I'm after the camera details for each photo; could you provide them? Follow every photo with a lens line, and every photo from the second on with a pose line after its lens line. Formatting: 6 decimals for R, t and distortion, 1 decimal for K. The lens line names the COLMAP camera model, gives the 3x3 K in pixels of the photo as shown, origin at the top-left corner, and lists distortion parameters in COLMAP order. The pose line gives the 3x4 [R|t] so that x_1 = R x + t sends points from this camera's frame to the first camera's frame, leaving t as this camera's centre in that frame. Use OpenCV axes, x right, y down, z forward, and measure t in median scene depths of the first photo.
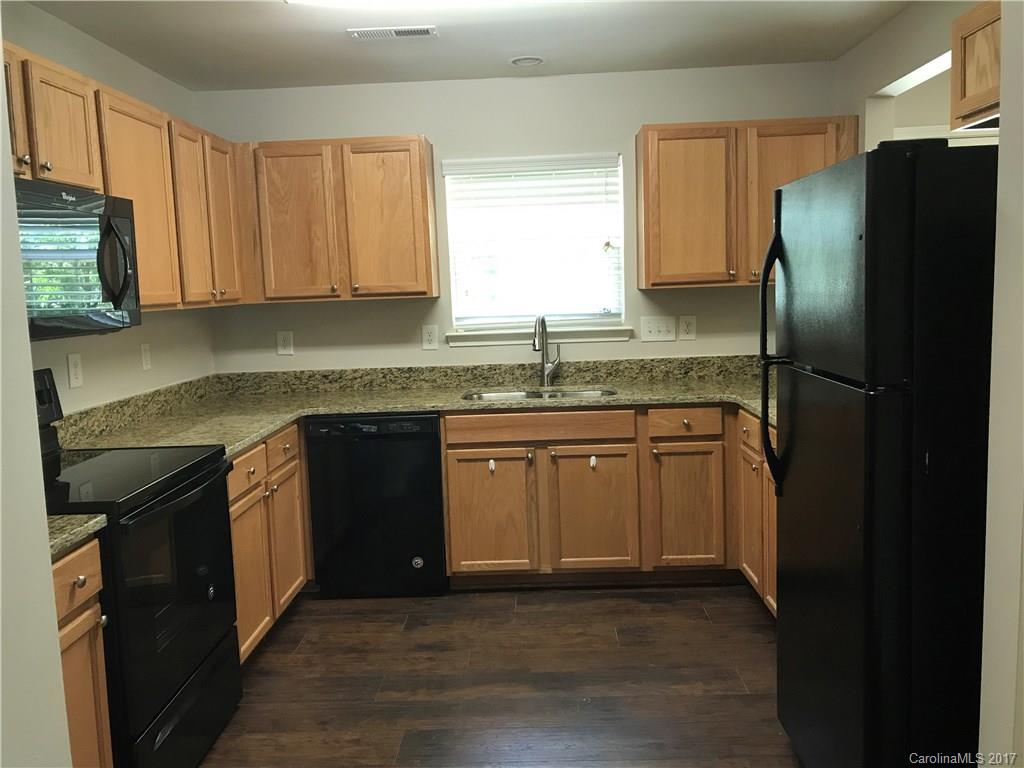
lens RADIAL K [[835.0, 0, 509.0], [0, 835.0, 380.4], [0, 0, 1]] dist [0.056728, -0.067454]
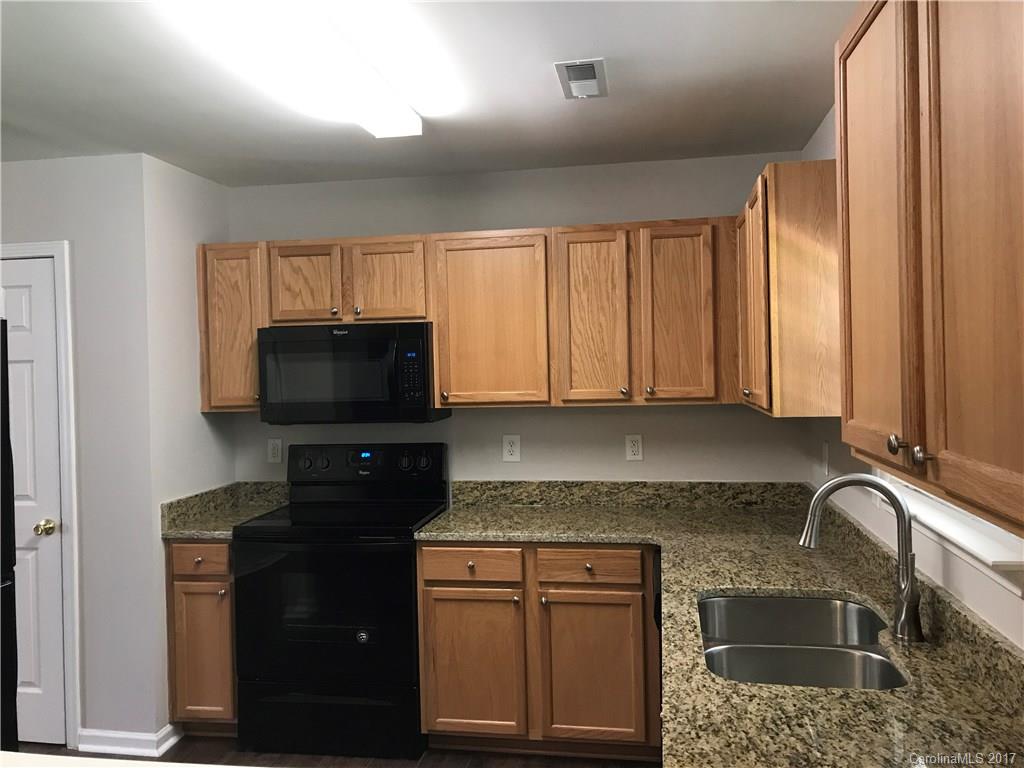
lens RADIAL K [[835.0, 0, 509.0], [0, 835.0, 380.4], [0, 0, 1]] dist [0.056728, -0.067454]
pose [[-0.132339, 0.034253, -0.990612, 0.650328], [-0.093205, 0.994545, 0.046841, -0.154323], [0.986813, 0.098529, -0.128425, 1.036569]]
